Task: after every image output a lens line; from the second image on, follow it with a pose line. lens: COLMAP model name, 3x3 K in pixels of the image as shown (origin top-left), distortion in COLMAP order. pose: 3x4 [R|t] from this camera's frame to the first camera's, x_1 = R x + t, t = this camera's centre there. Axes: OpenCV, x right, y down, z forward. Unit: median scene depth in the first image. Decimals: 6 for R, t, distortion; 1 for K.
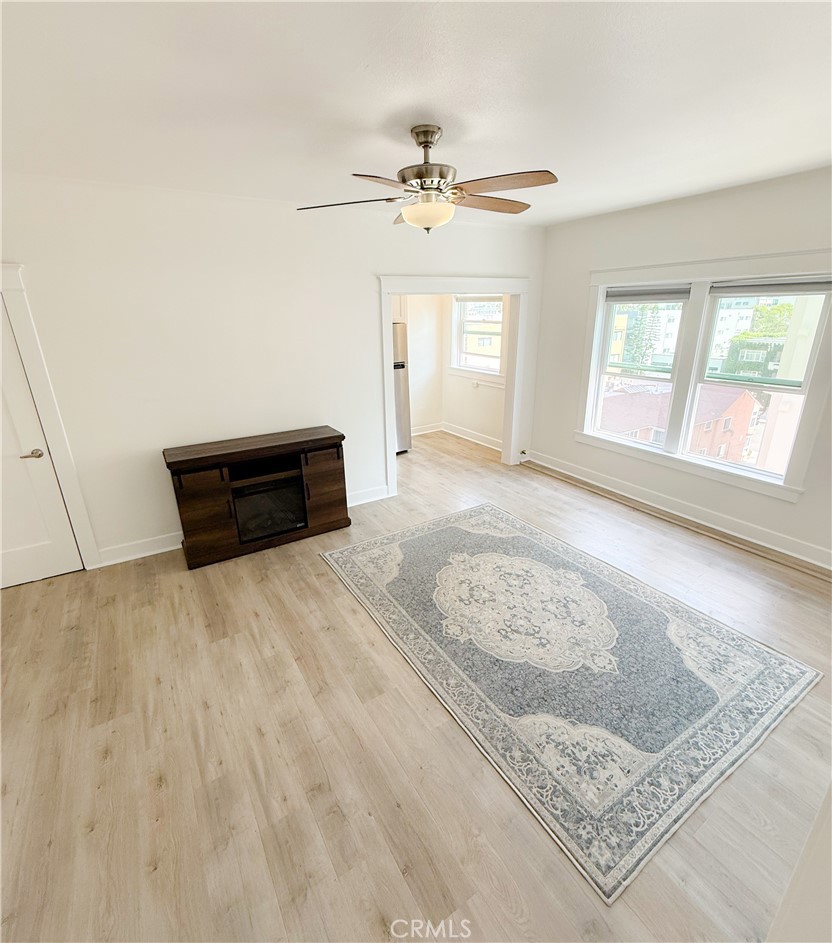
lens RADIAL K [[440.1, 0, 419.6], [0, 440.1, 465.7], [0, 0, 1]] dist [0.004454, -0.000533]
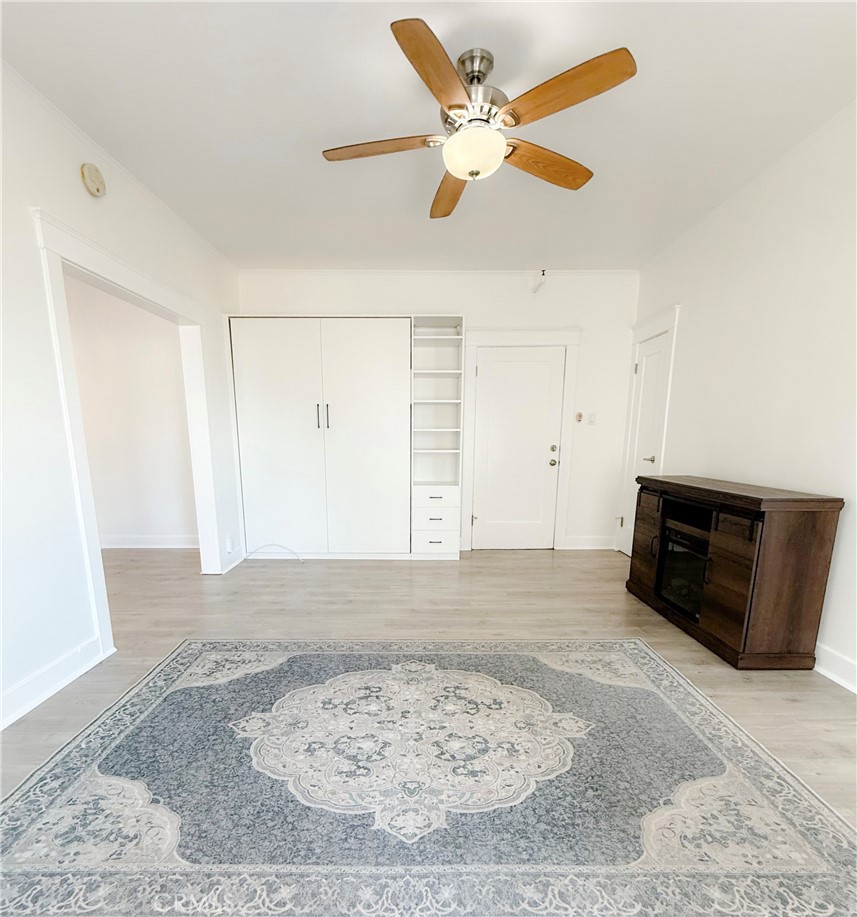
lens RADIAL K [[487.6, 0, 410.3], [0, 487.6, 544.6], [0, 0, 1]] dist [0.001620, -0.000628]
pose [[-0.534700, 0.198664, -0.821358, 0.764868], [-0.271234, 0.880197, 0.389468, -0.184682], [0.800330, 0.431029, -0.416757, 1.227276]]
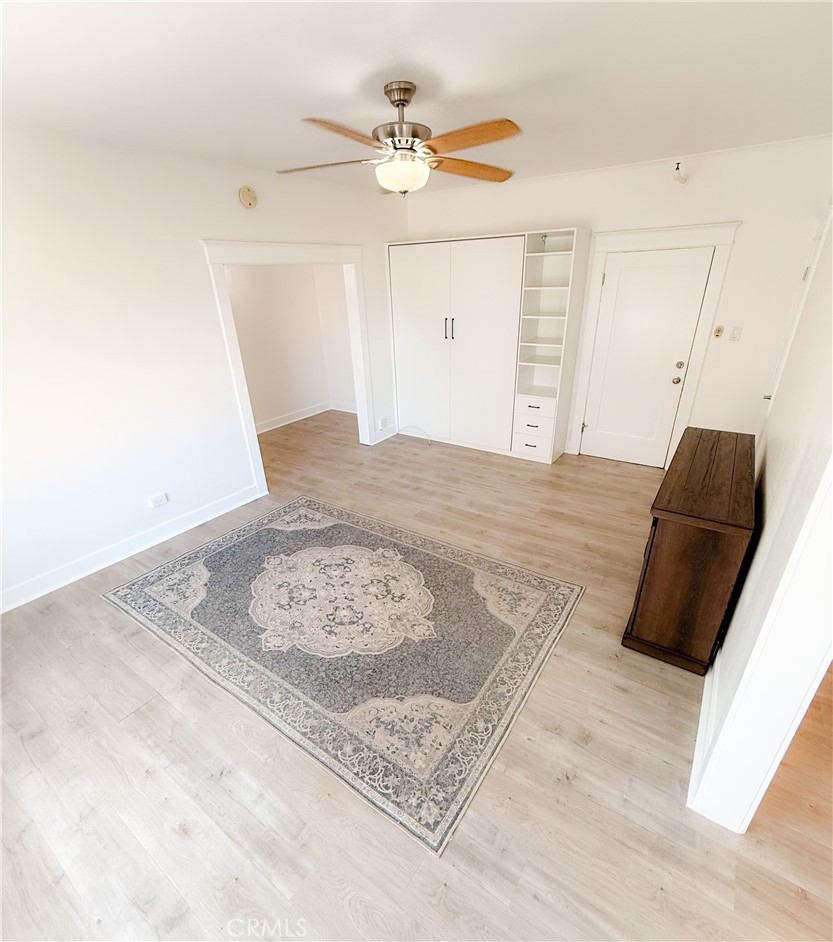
lens RADIAL K [[439.7, 0, 421.9], [0, 439.7, 477.2], [0, 0, 1]] dist [0.004454, -0.000533]
pose [[-0.914014, 0.207946, -0.348334, 0.360200], [-0.090188, 0.732996, 0.674228, -0.586406], [0.395530, 0.647670, -0.651214, 1.619649]]
